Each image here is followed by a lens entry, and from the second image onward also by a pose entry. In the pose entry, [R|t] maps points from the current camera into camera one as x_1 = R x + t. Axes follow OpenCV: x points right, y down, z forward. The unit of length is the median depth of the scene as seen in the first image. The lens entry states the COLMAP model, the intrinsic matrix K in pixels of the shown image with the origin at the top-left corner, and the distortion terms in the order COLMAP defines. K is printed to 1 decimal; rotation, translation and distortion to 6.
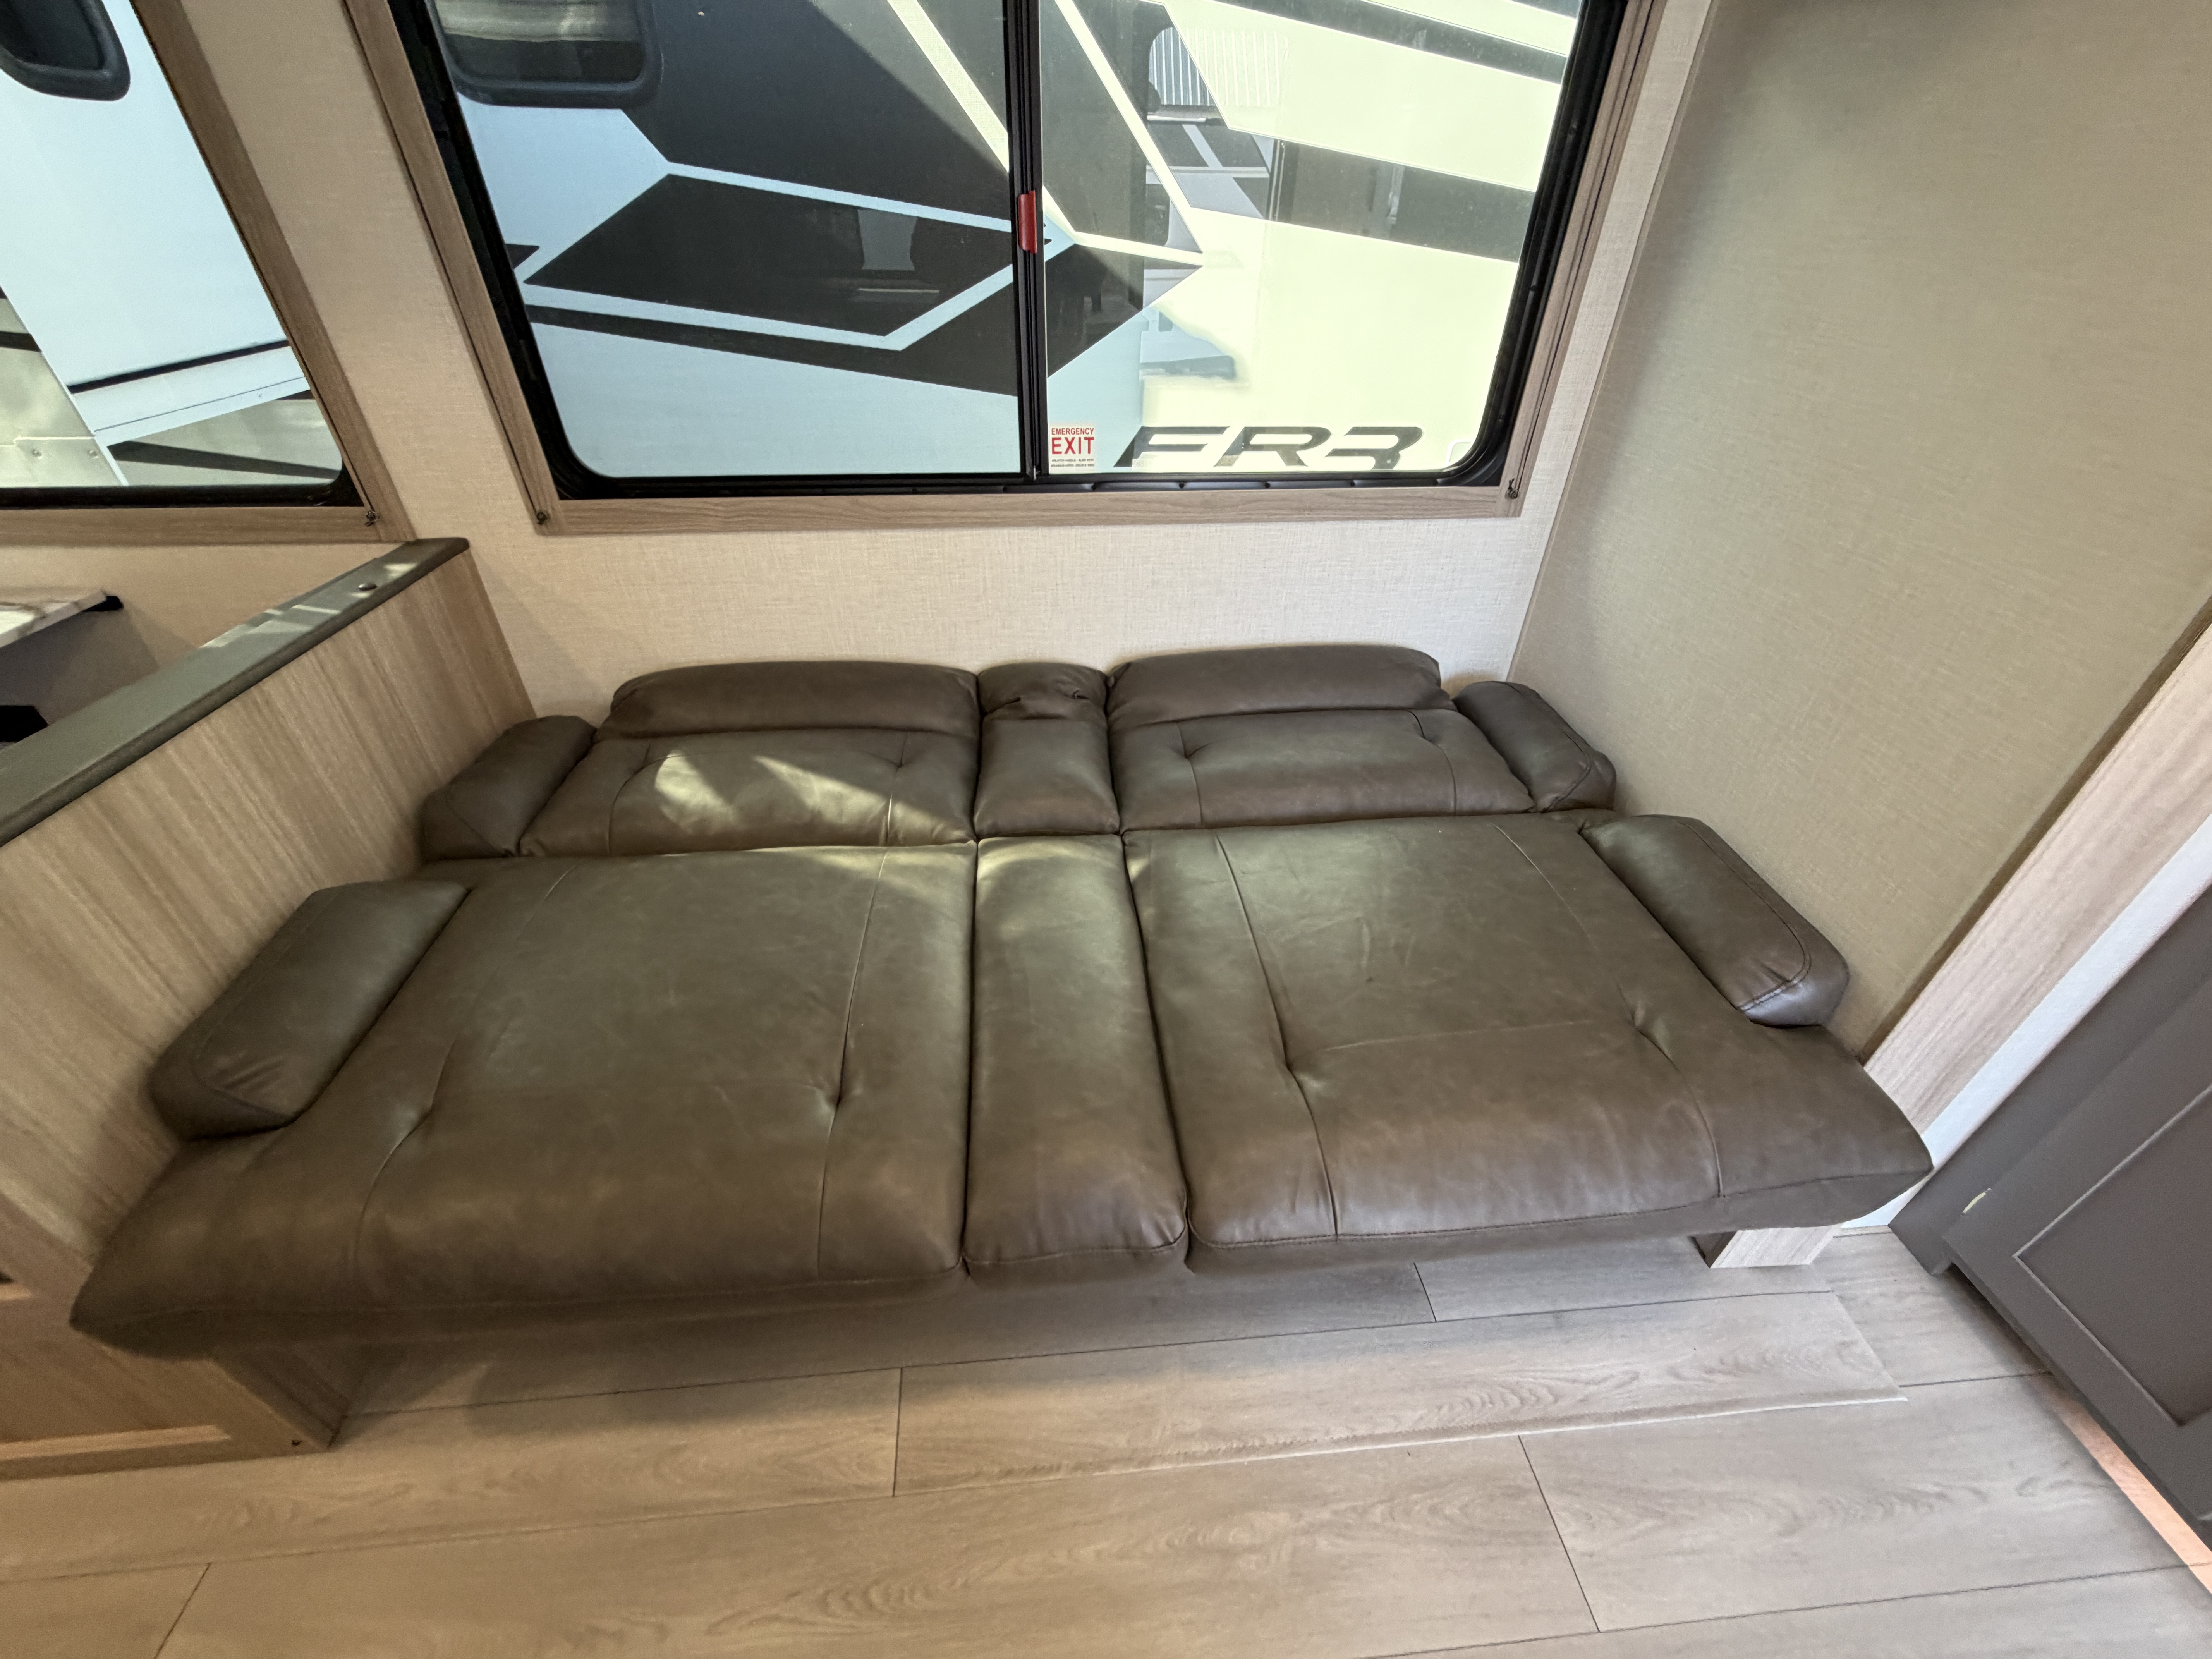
lens RADIAL K [[877.1, 0, 1105.8], [0, 877.1, 831.3], [0, 0, 1]] dist [-0.000937, -0.000067]
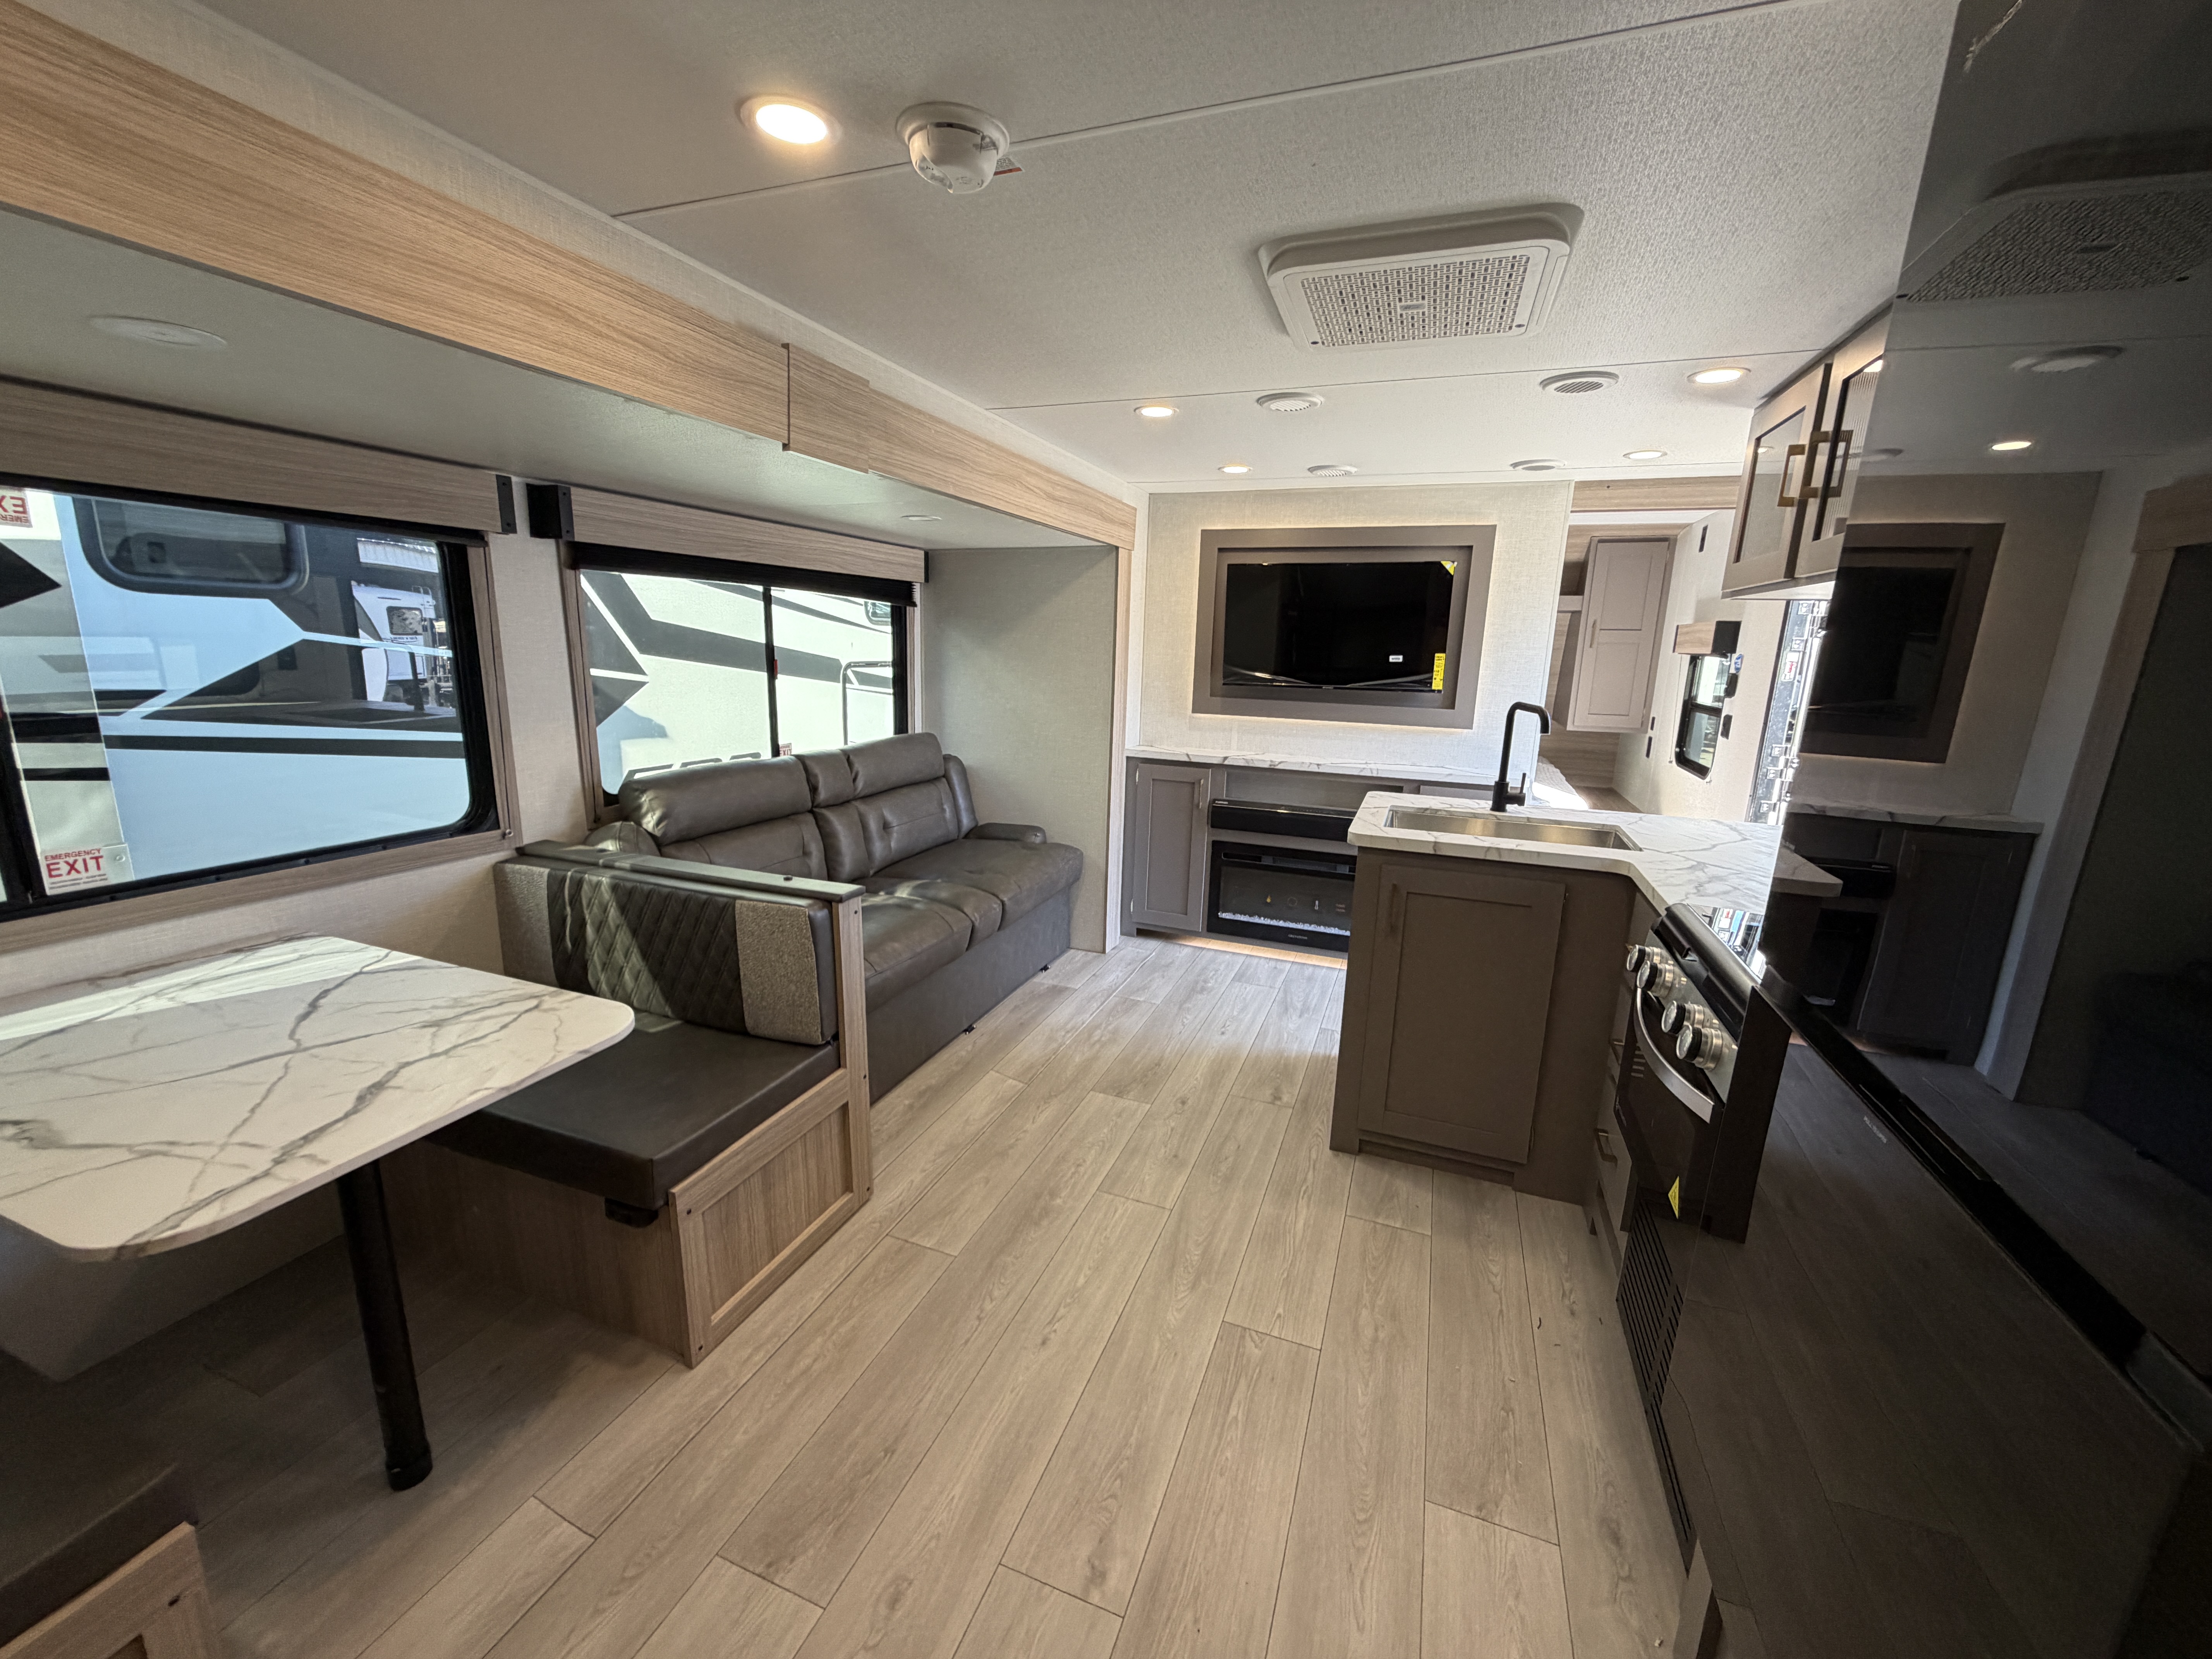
lens RADIAL K [[876.8, 0, 1106.0], [0, 876.8, 829.5], [0, 0, 1]] dist [-0.000732, -0.000043]
pose [[0.431514, -0.190580, 0.881746, -2.177651], [0.503305, 0.862024, -0.059993, 0.350451], [-0.748652, 0.469675, 0.467895, -0.717098]]
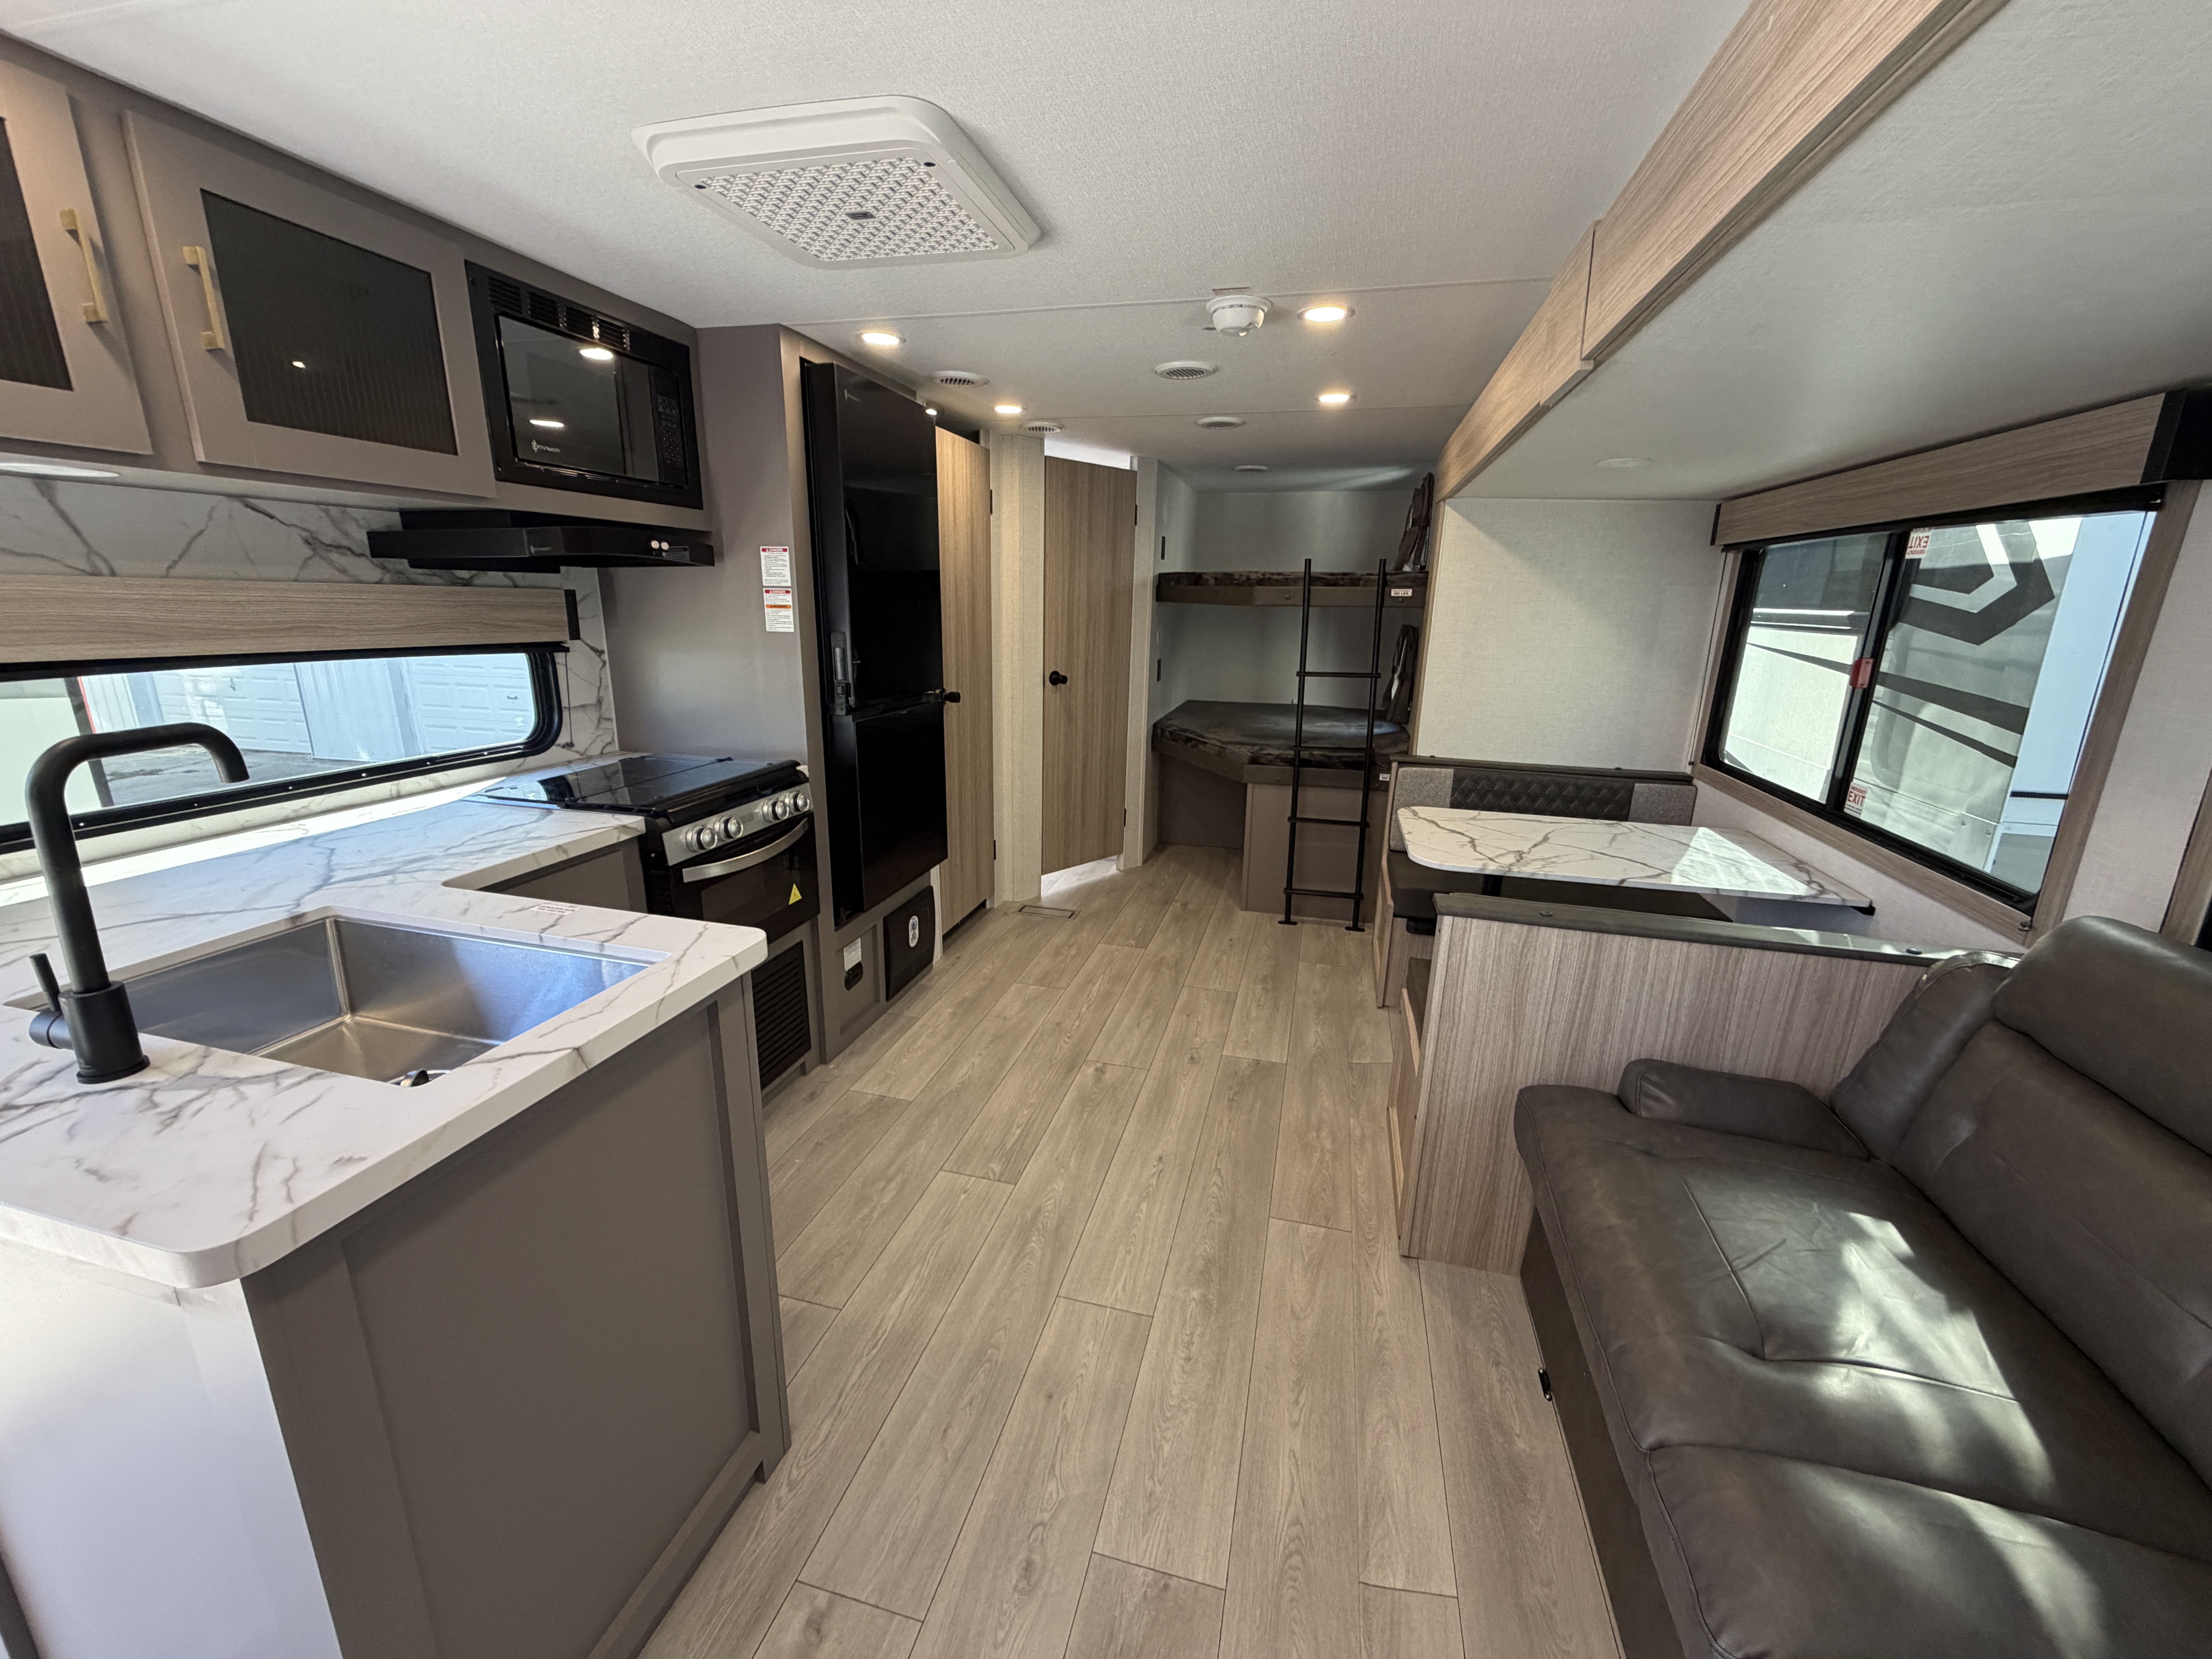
lens RADIAL K [[876.8, 0, 1106.0], [0, 876.8, 829.5], [0, 0, 1]] dist [-0.000732, -0.000043]
pose [[-0.328937, 0.227693, -0.916491, 0.711158], [-0.568130, 0.727511, 0.384650, -0.258719], [0.754340, 0.647212, -0.109946, 0.178097]]
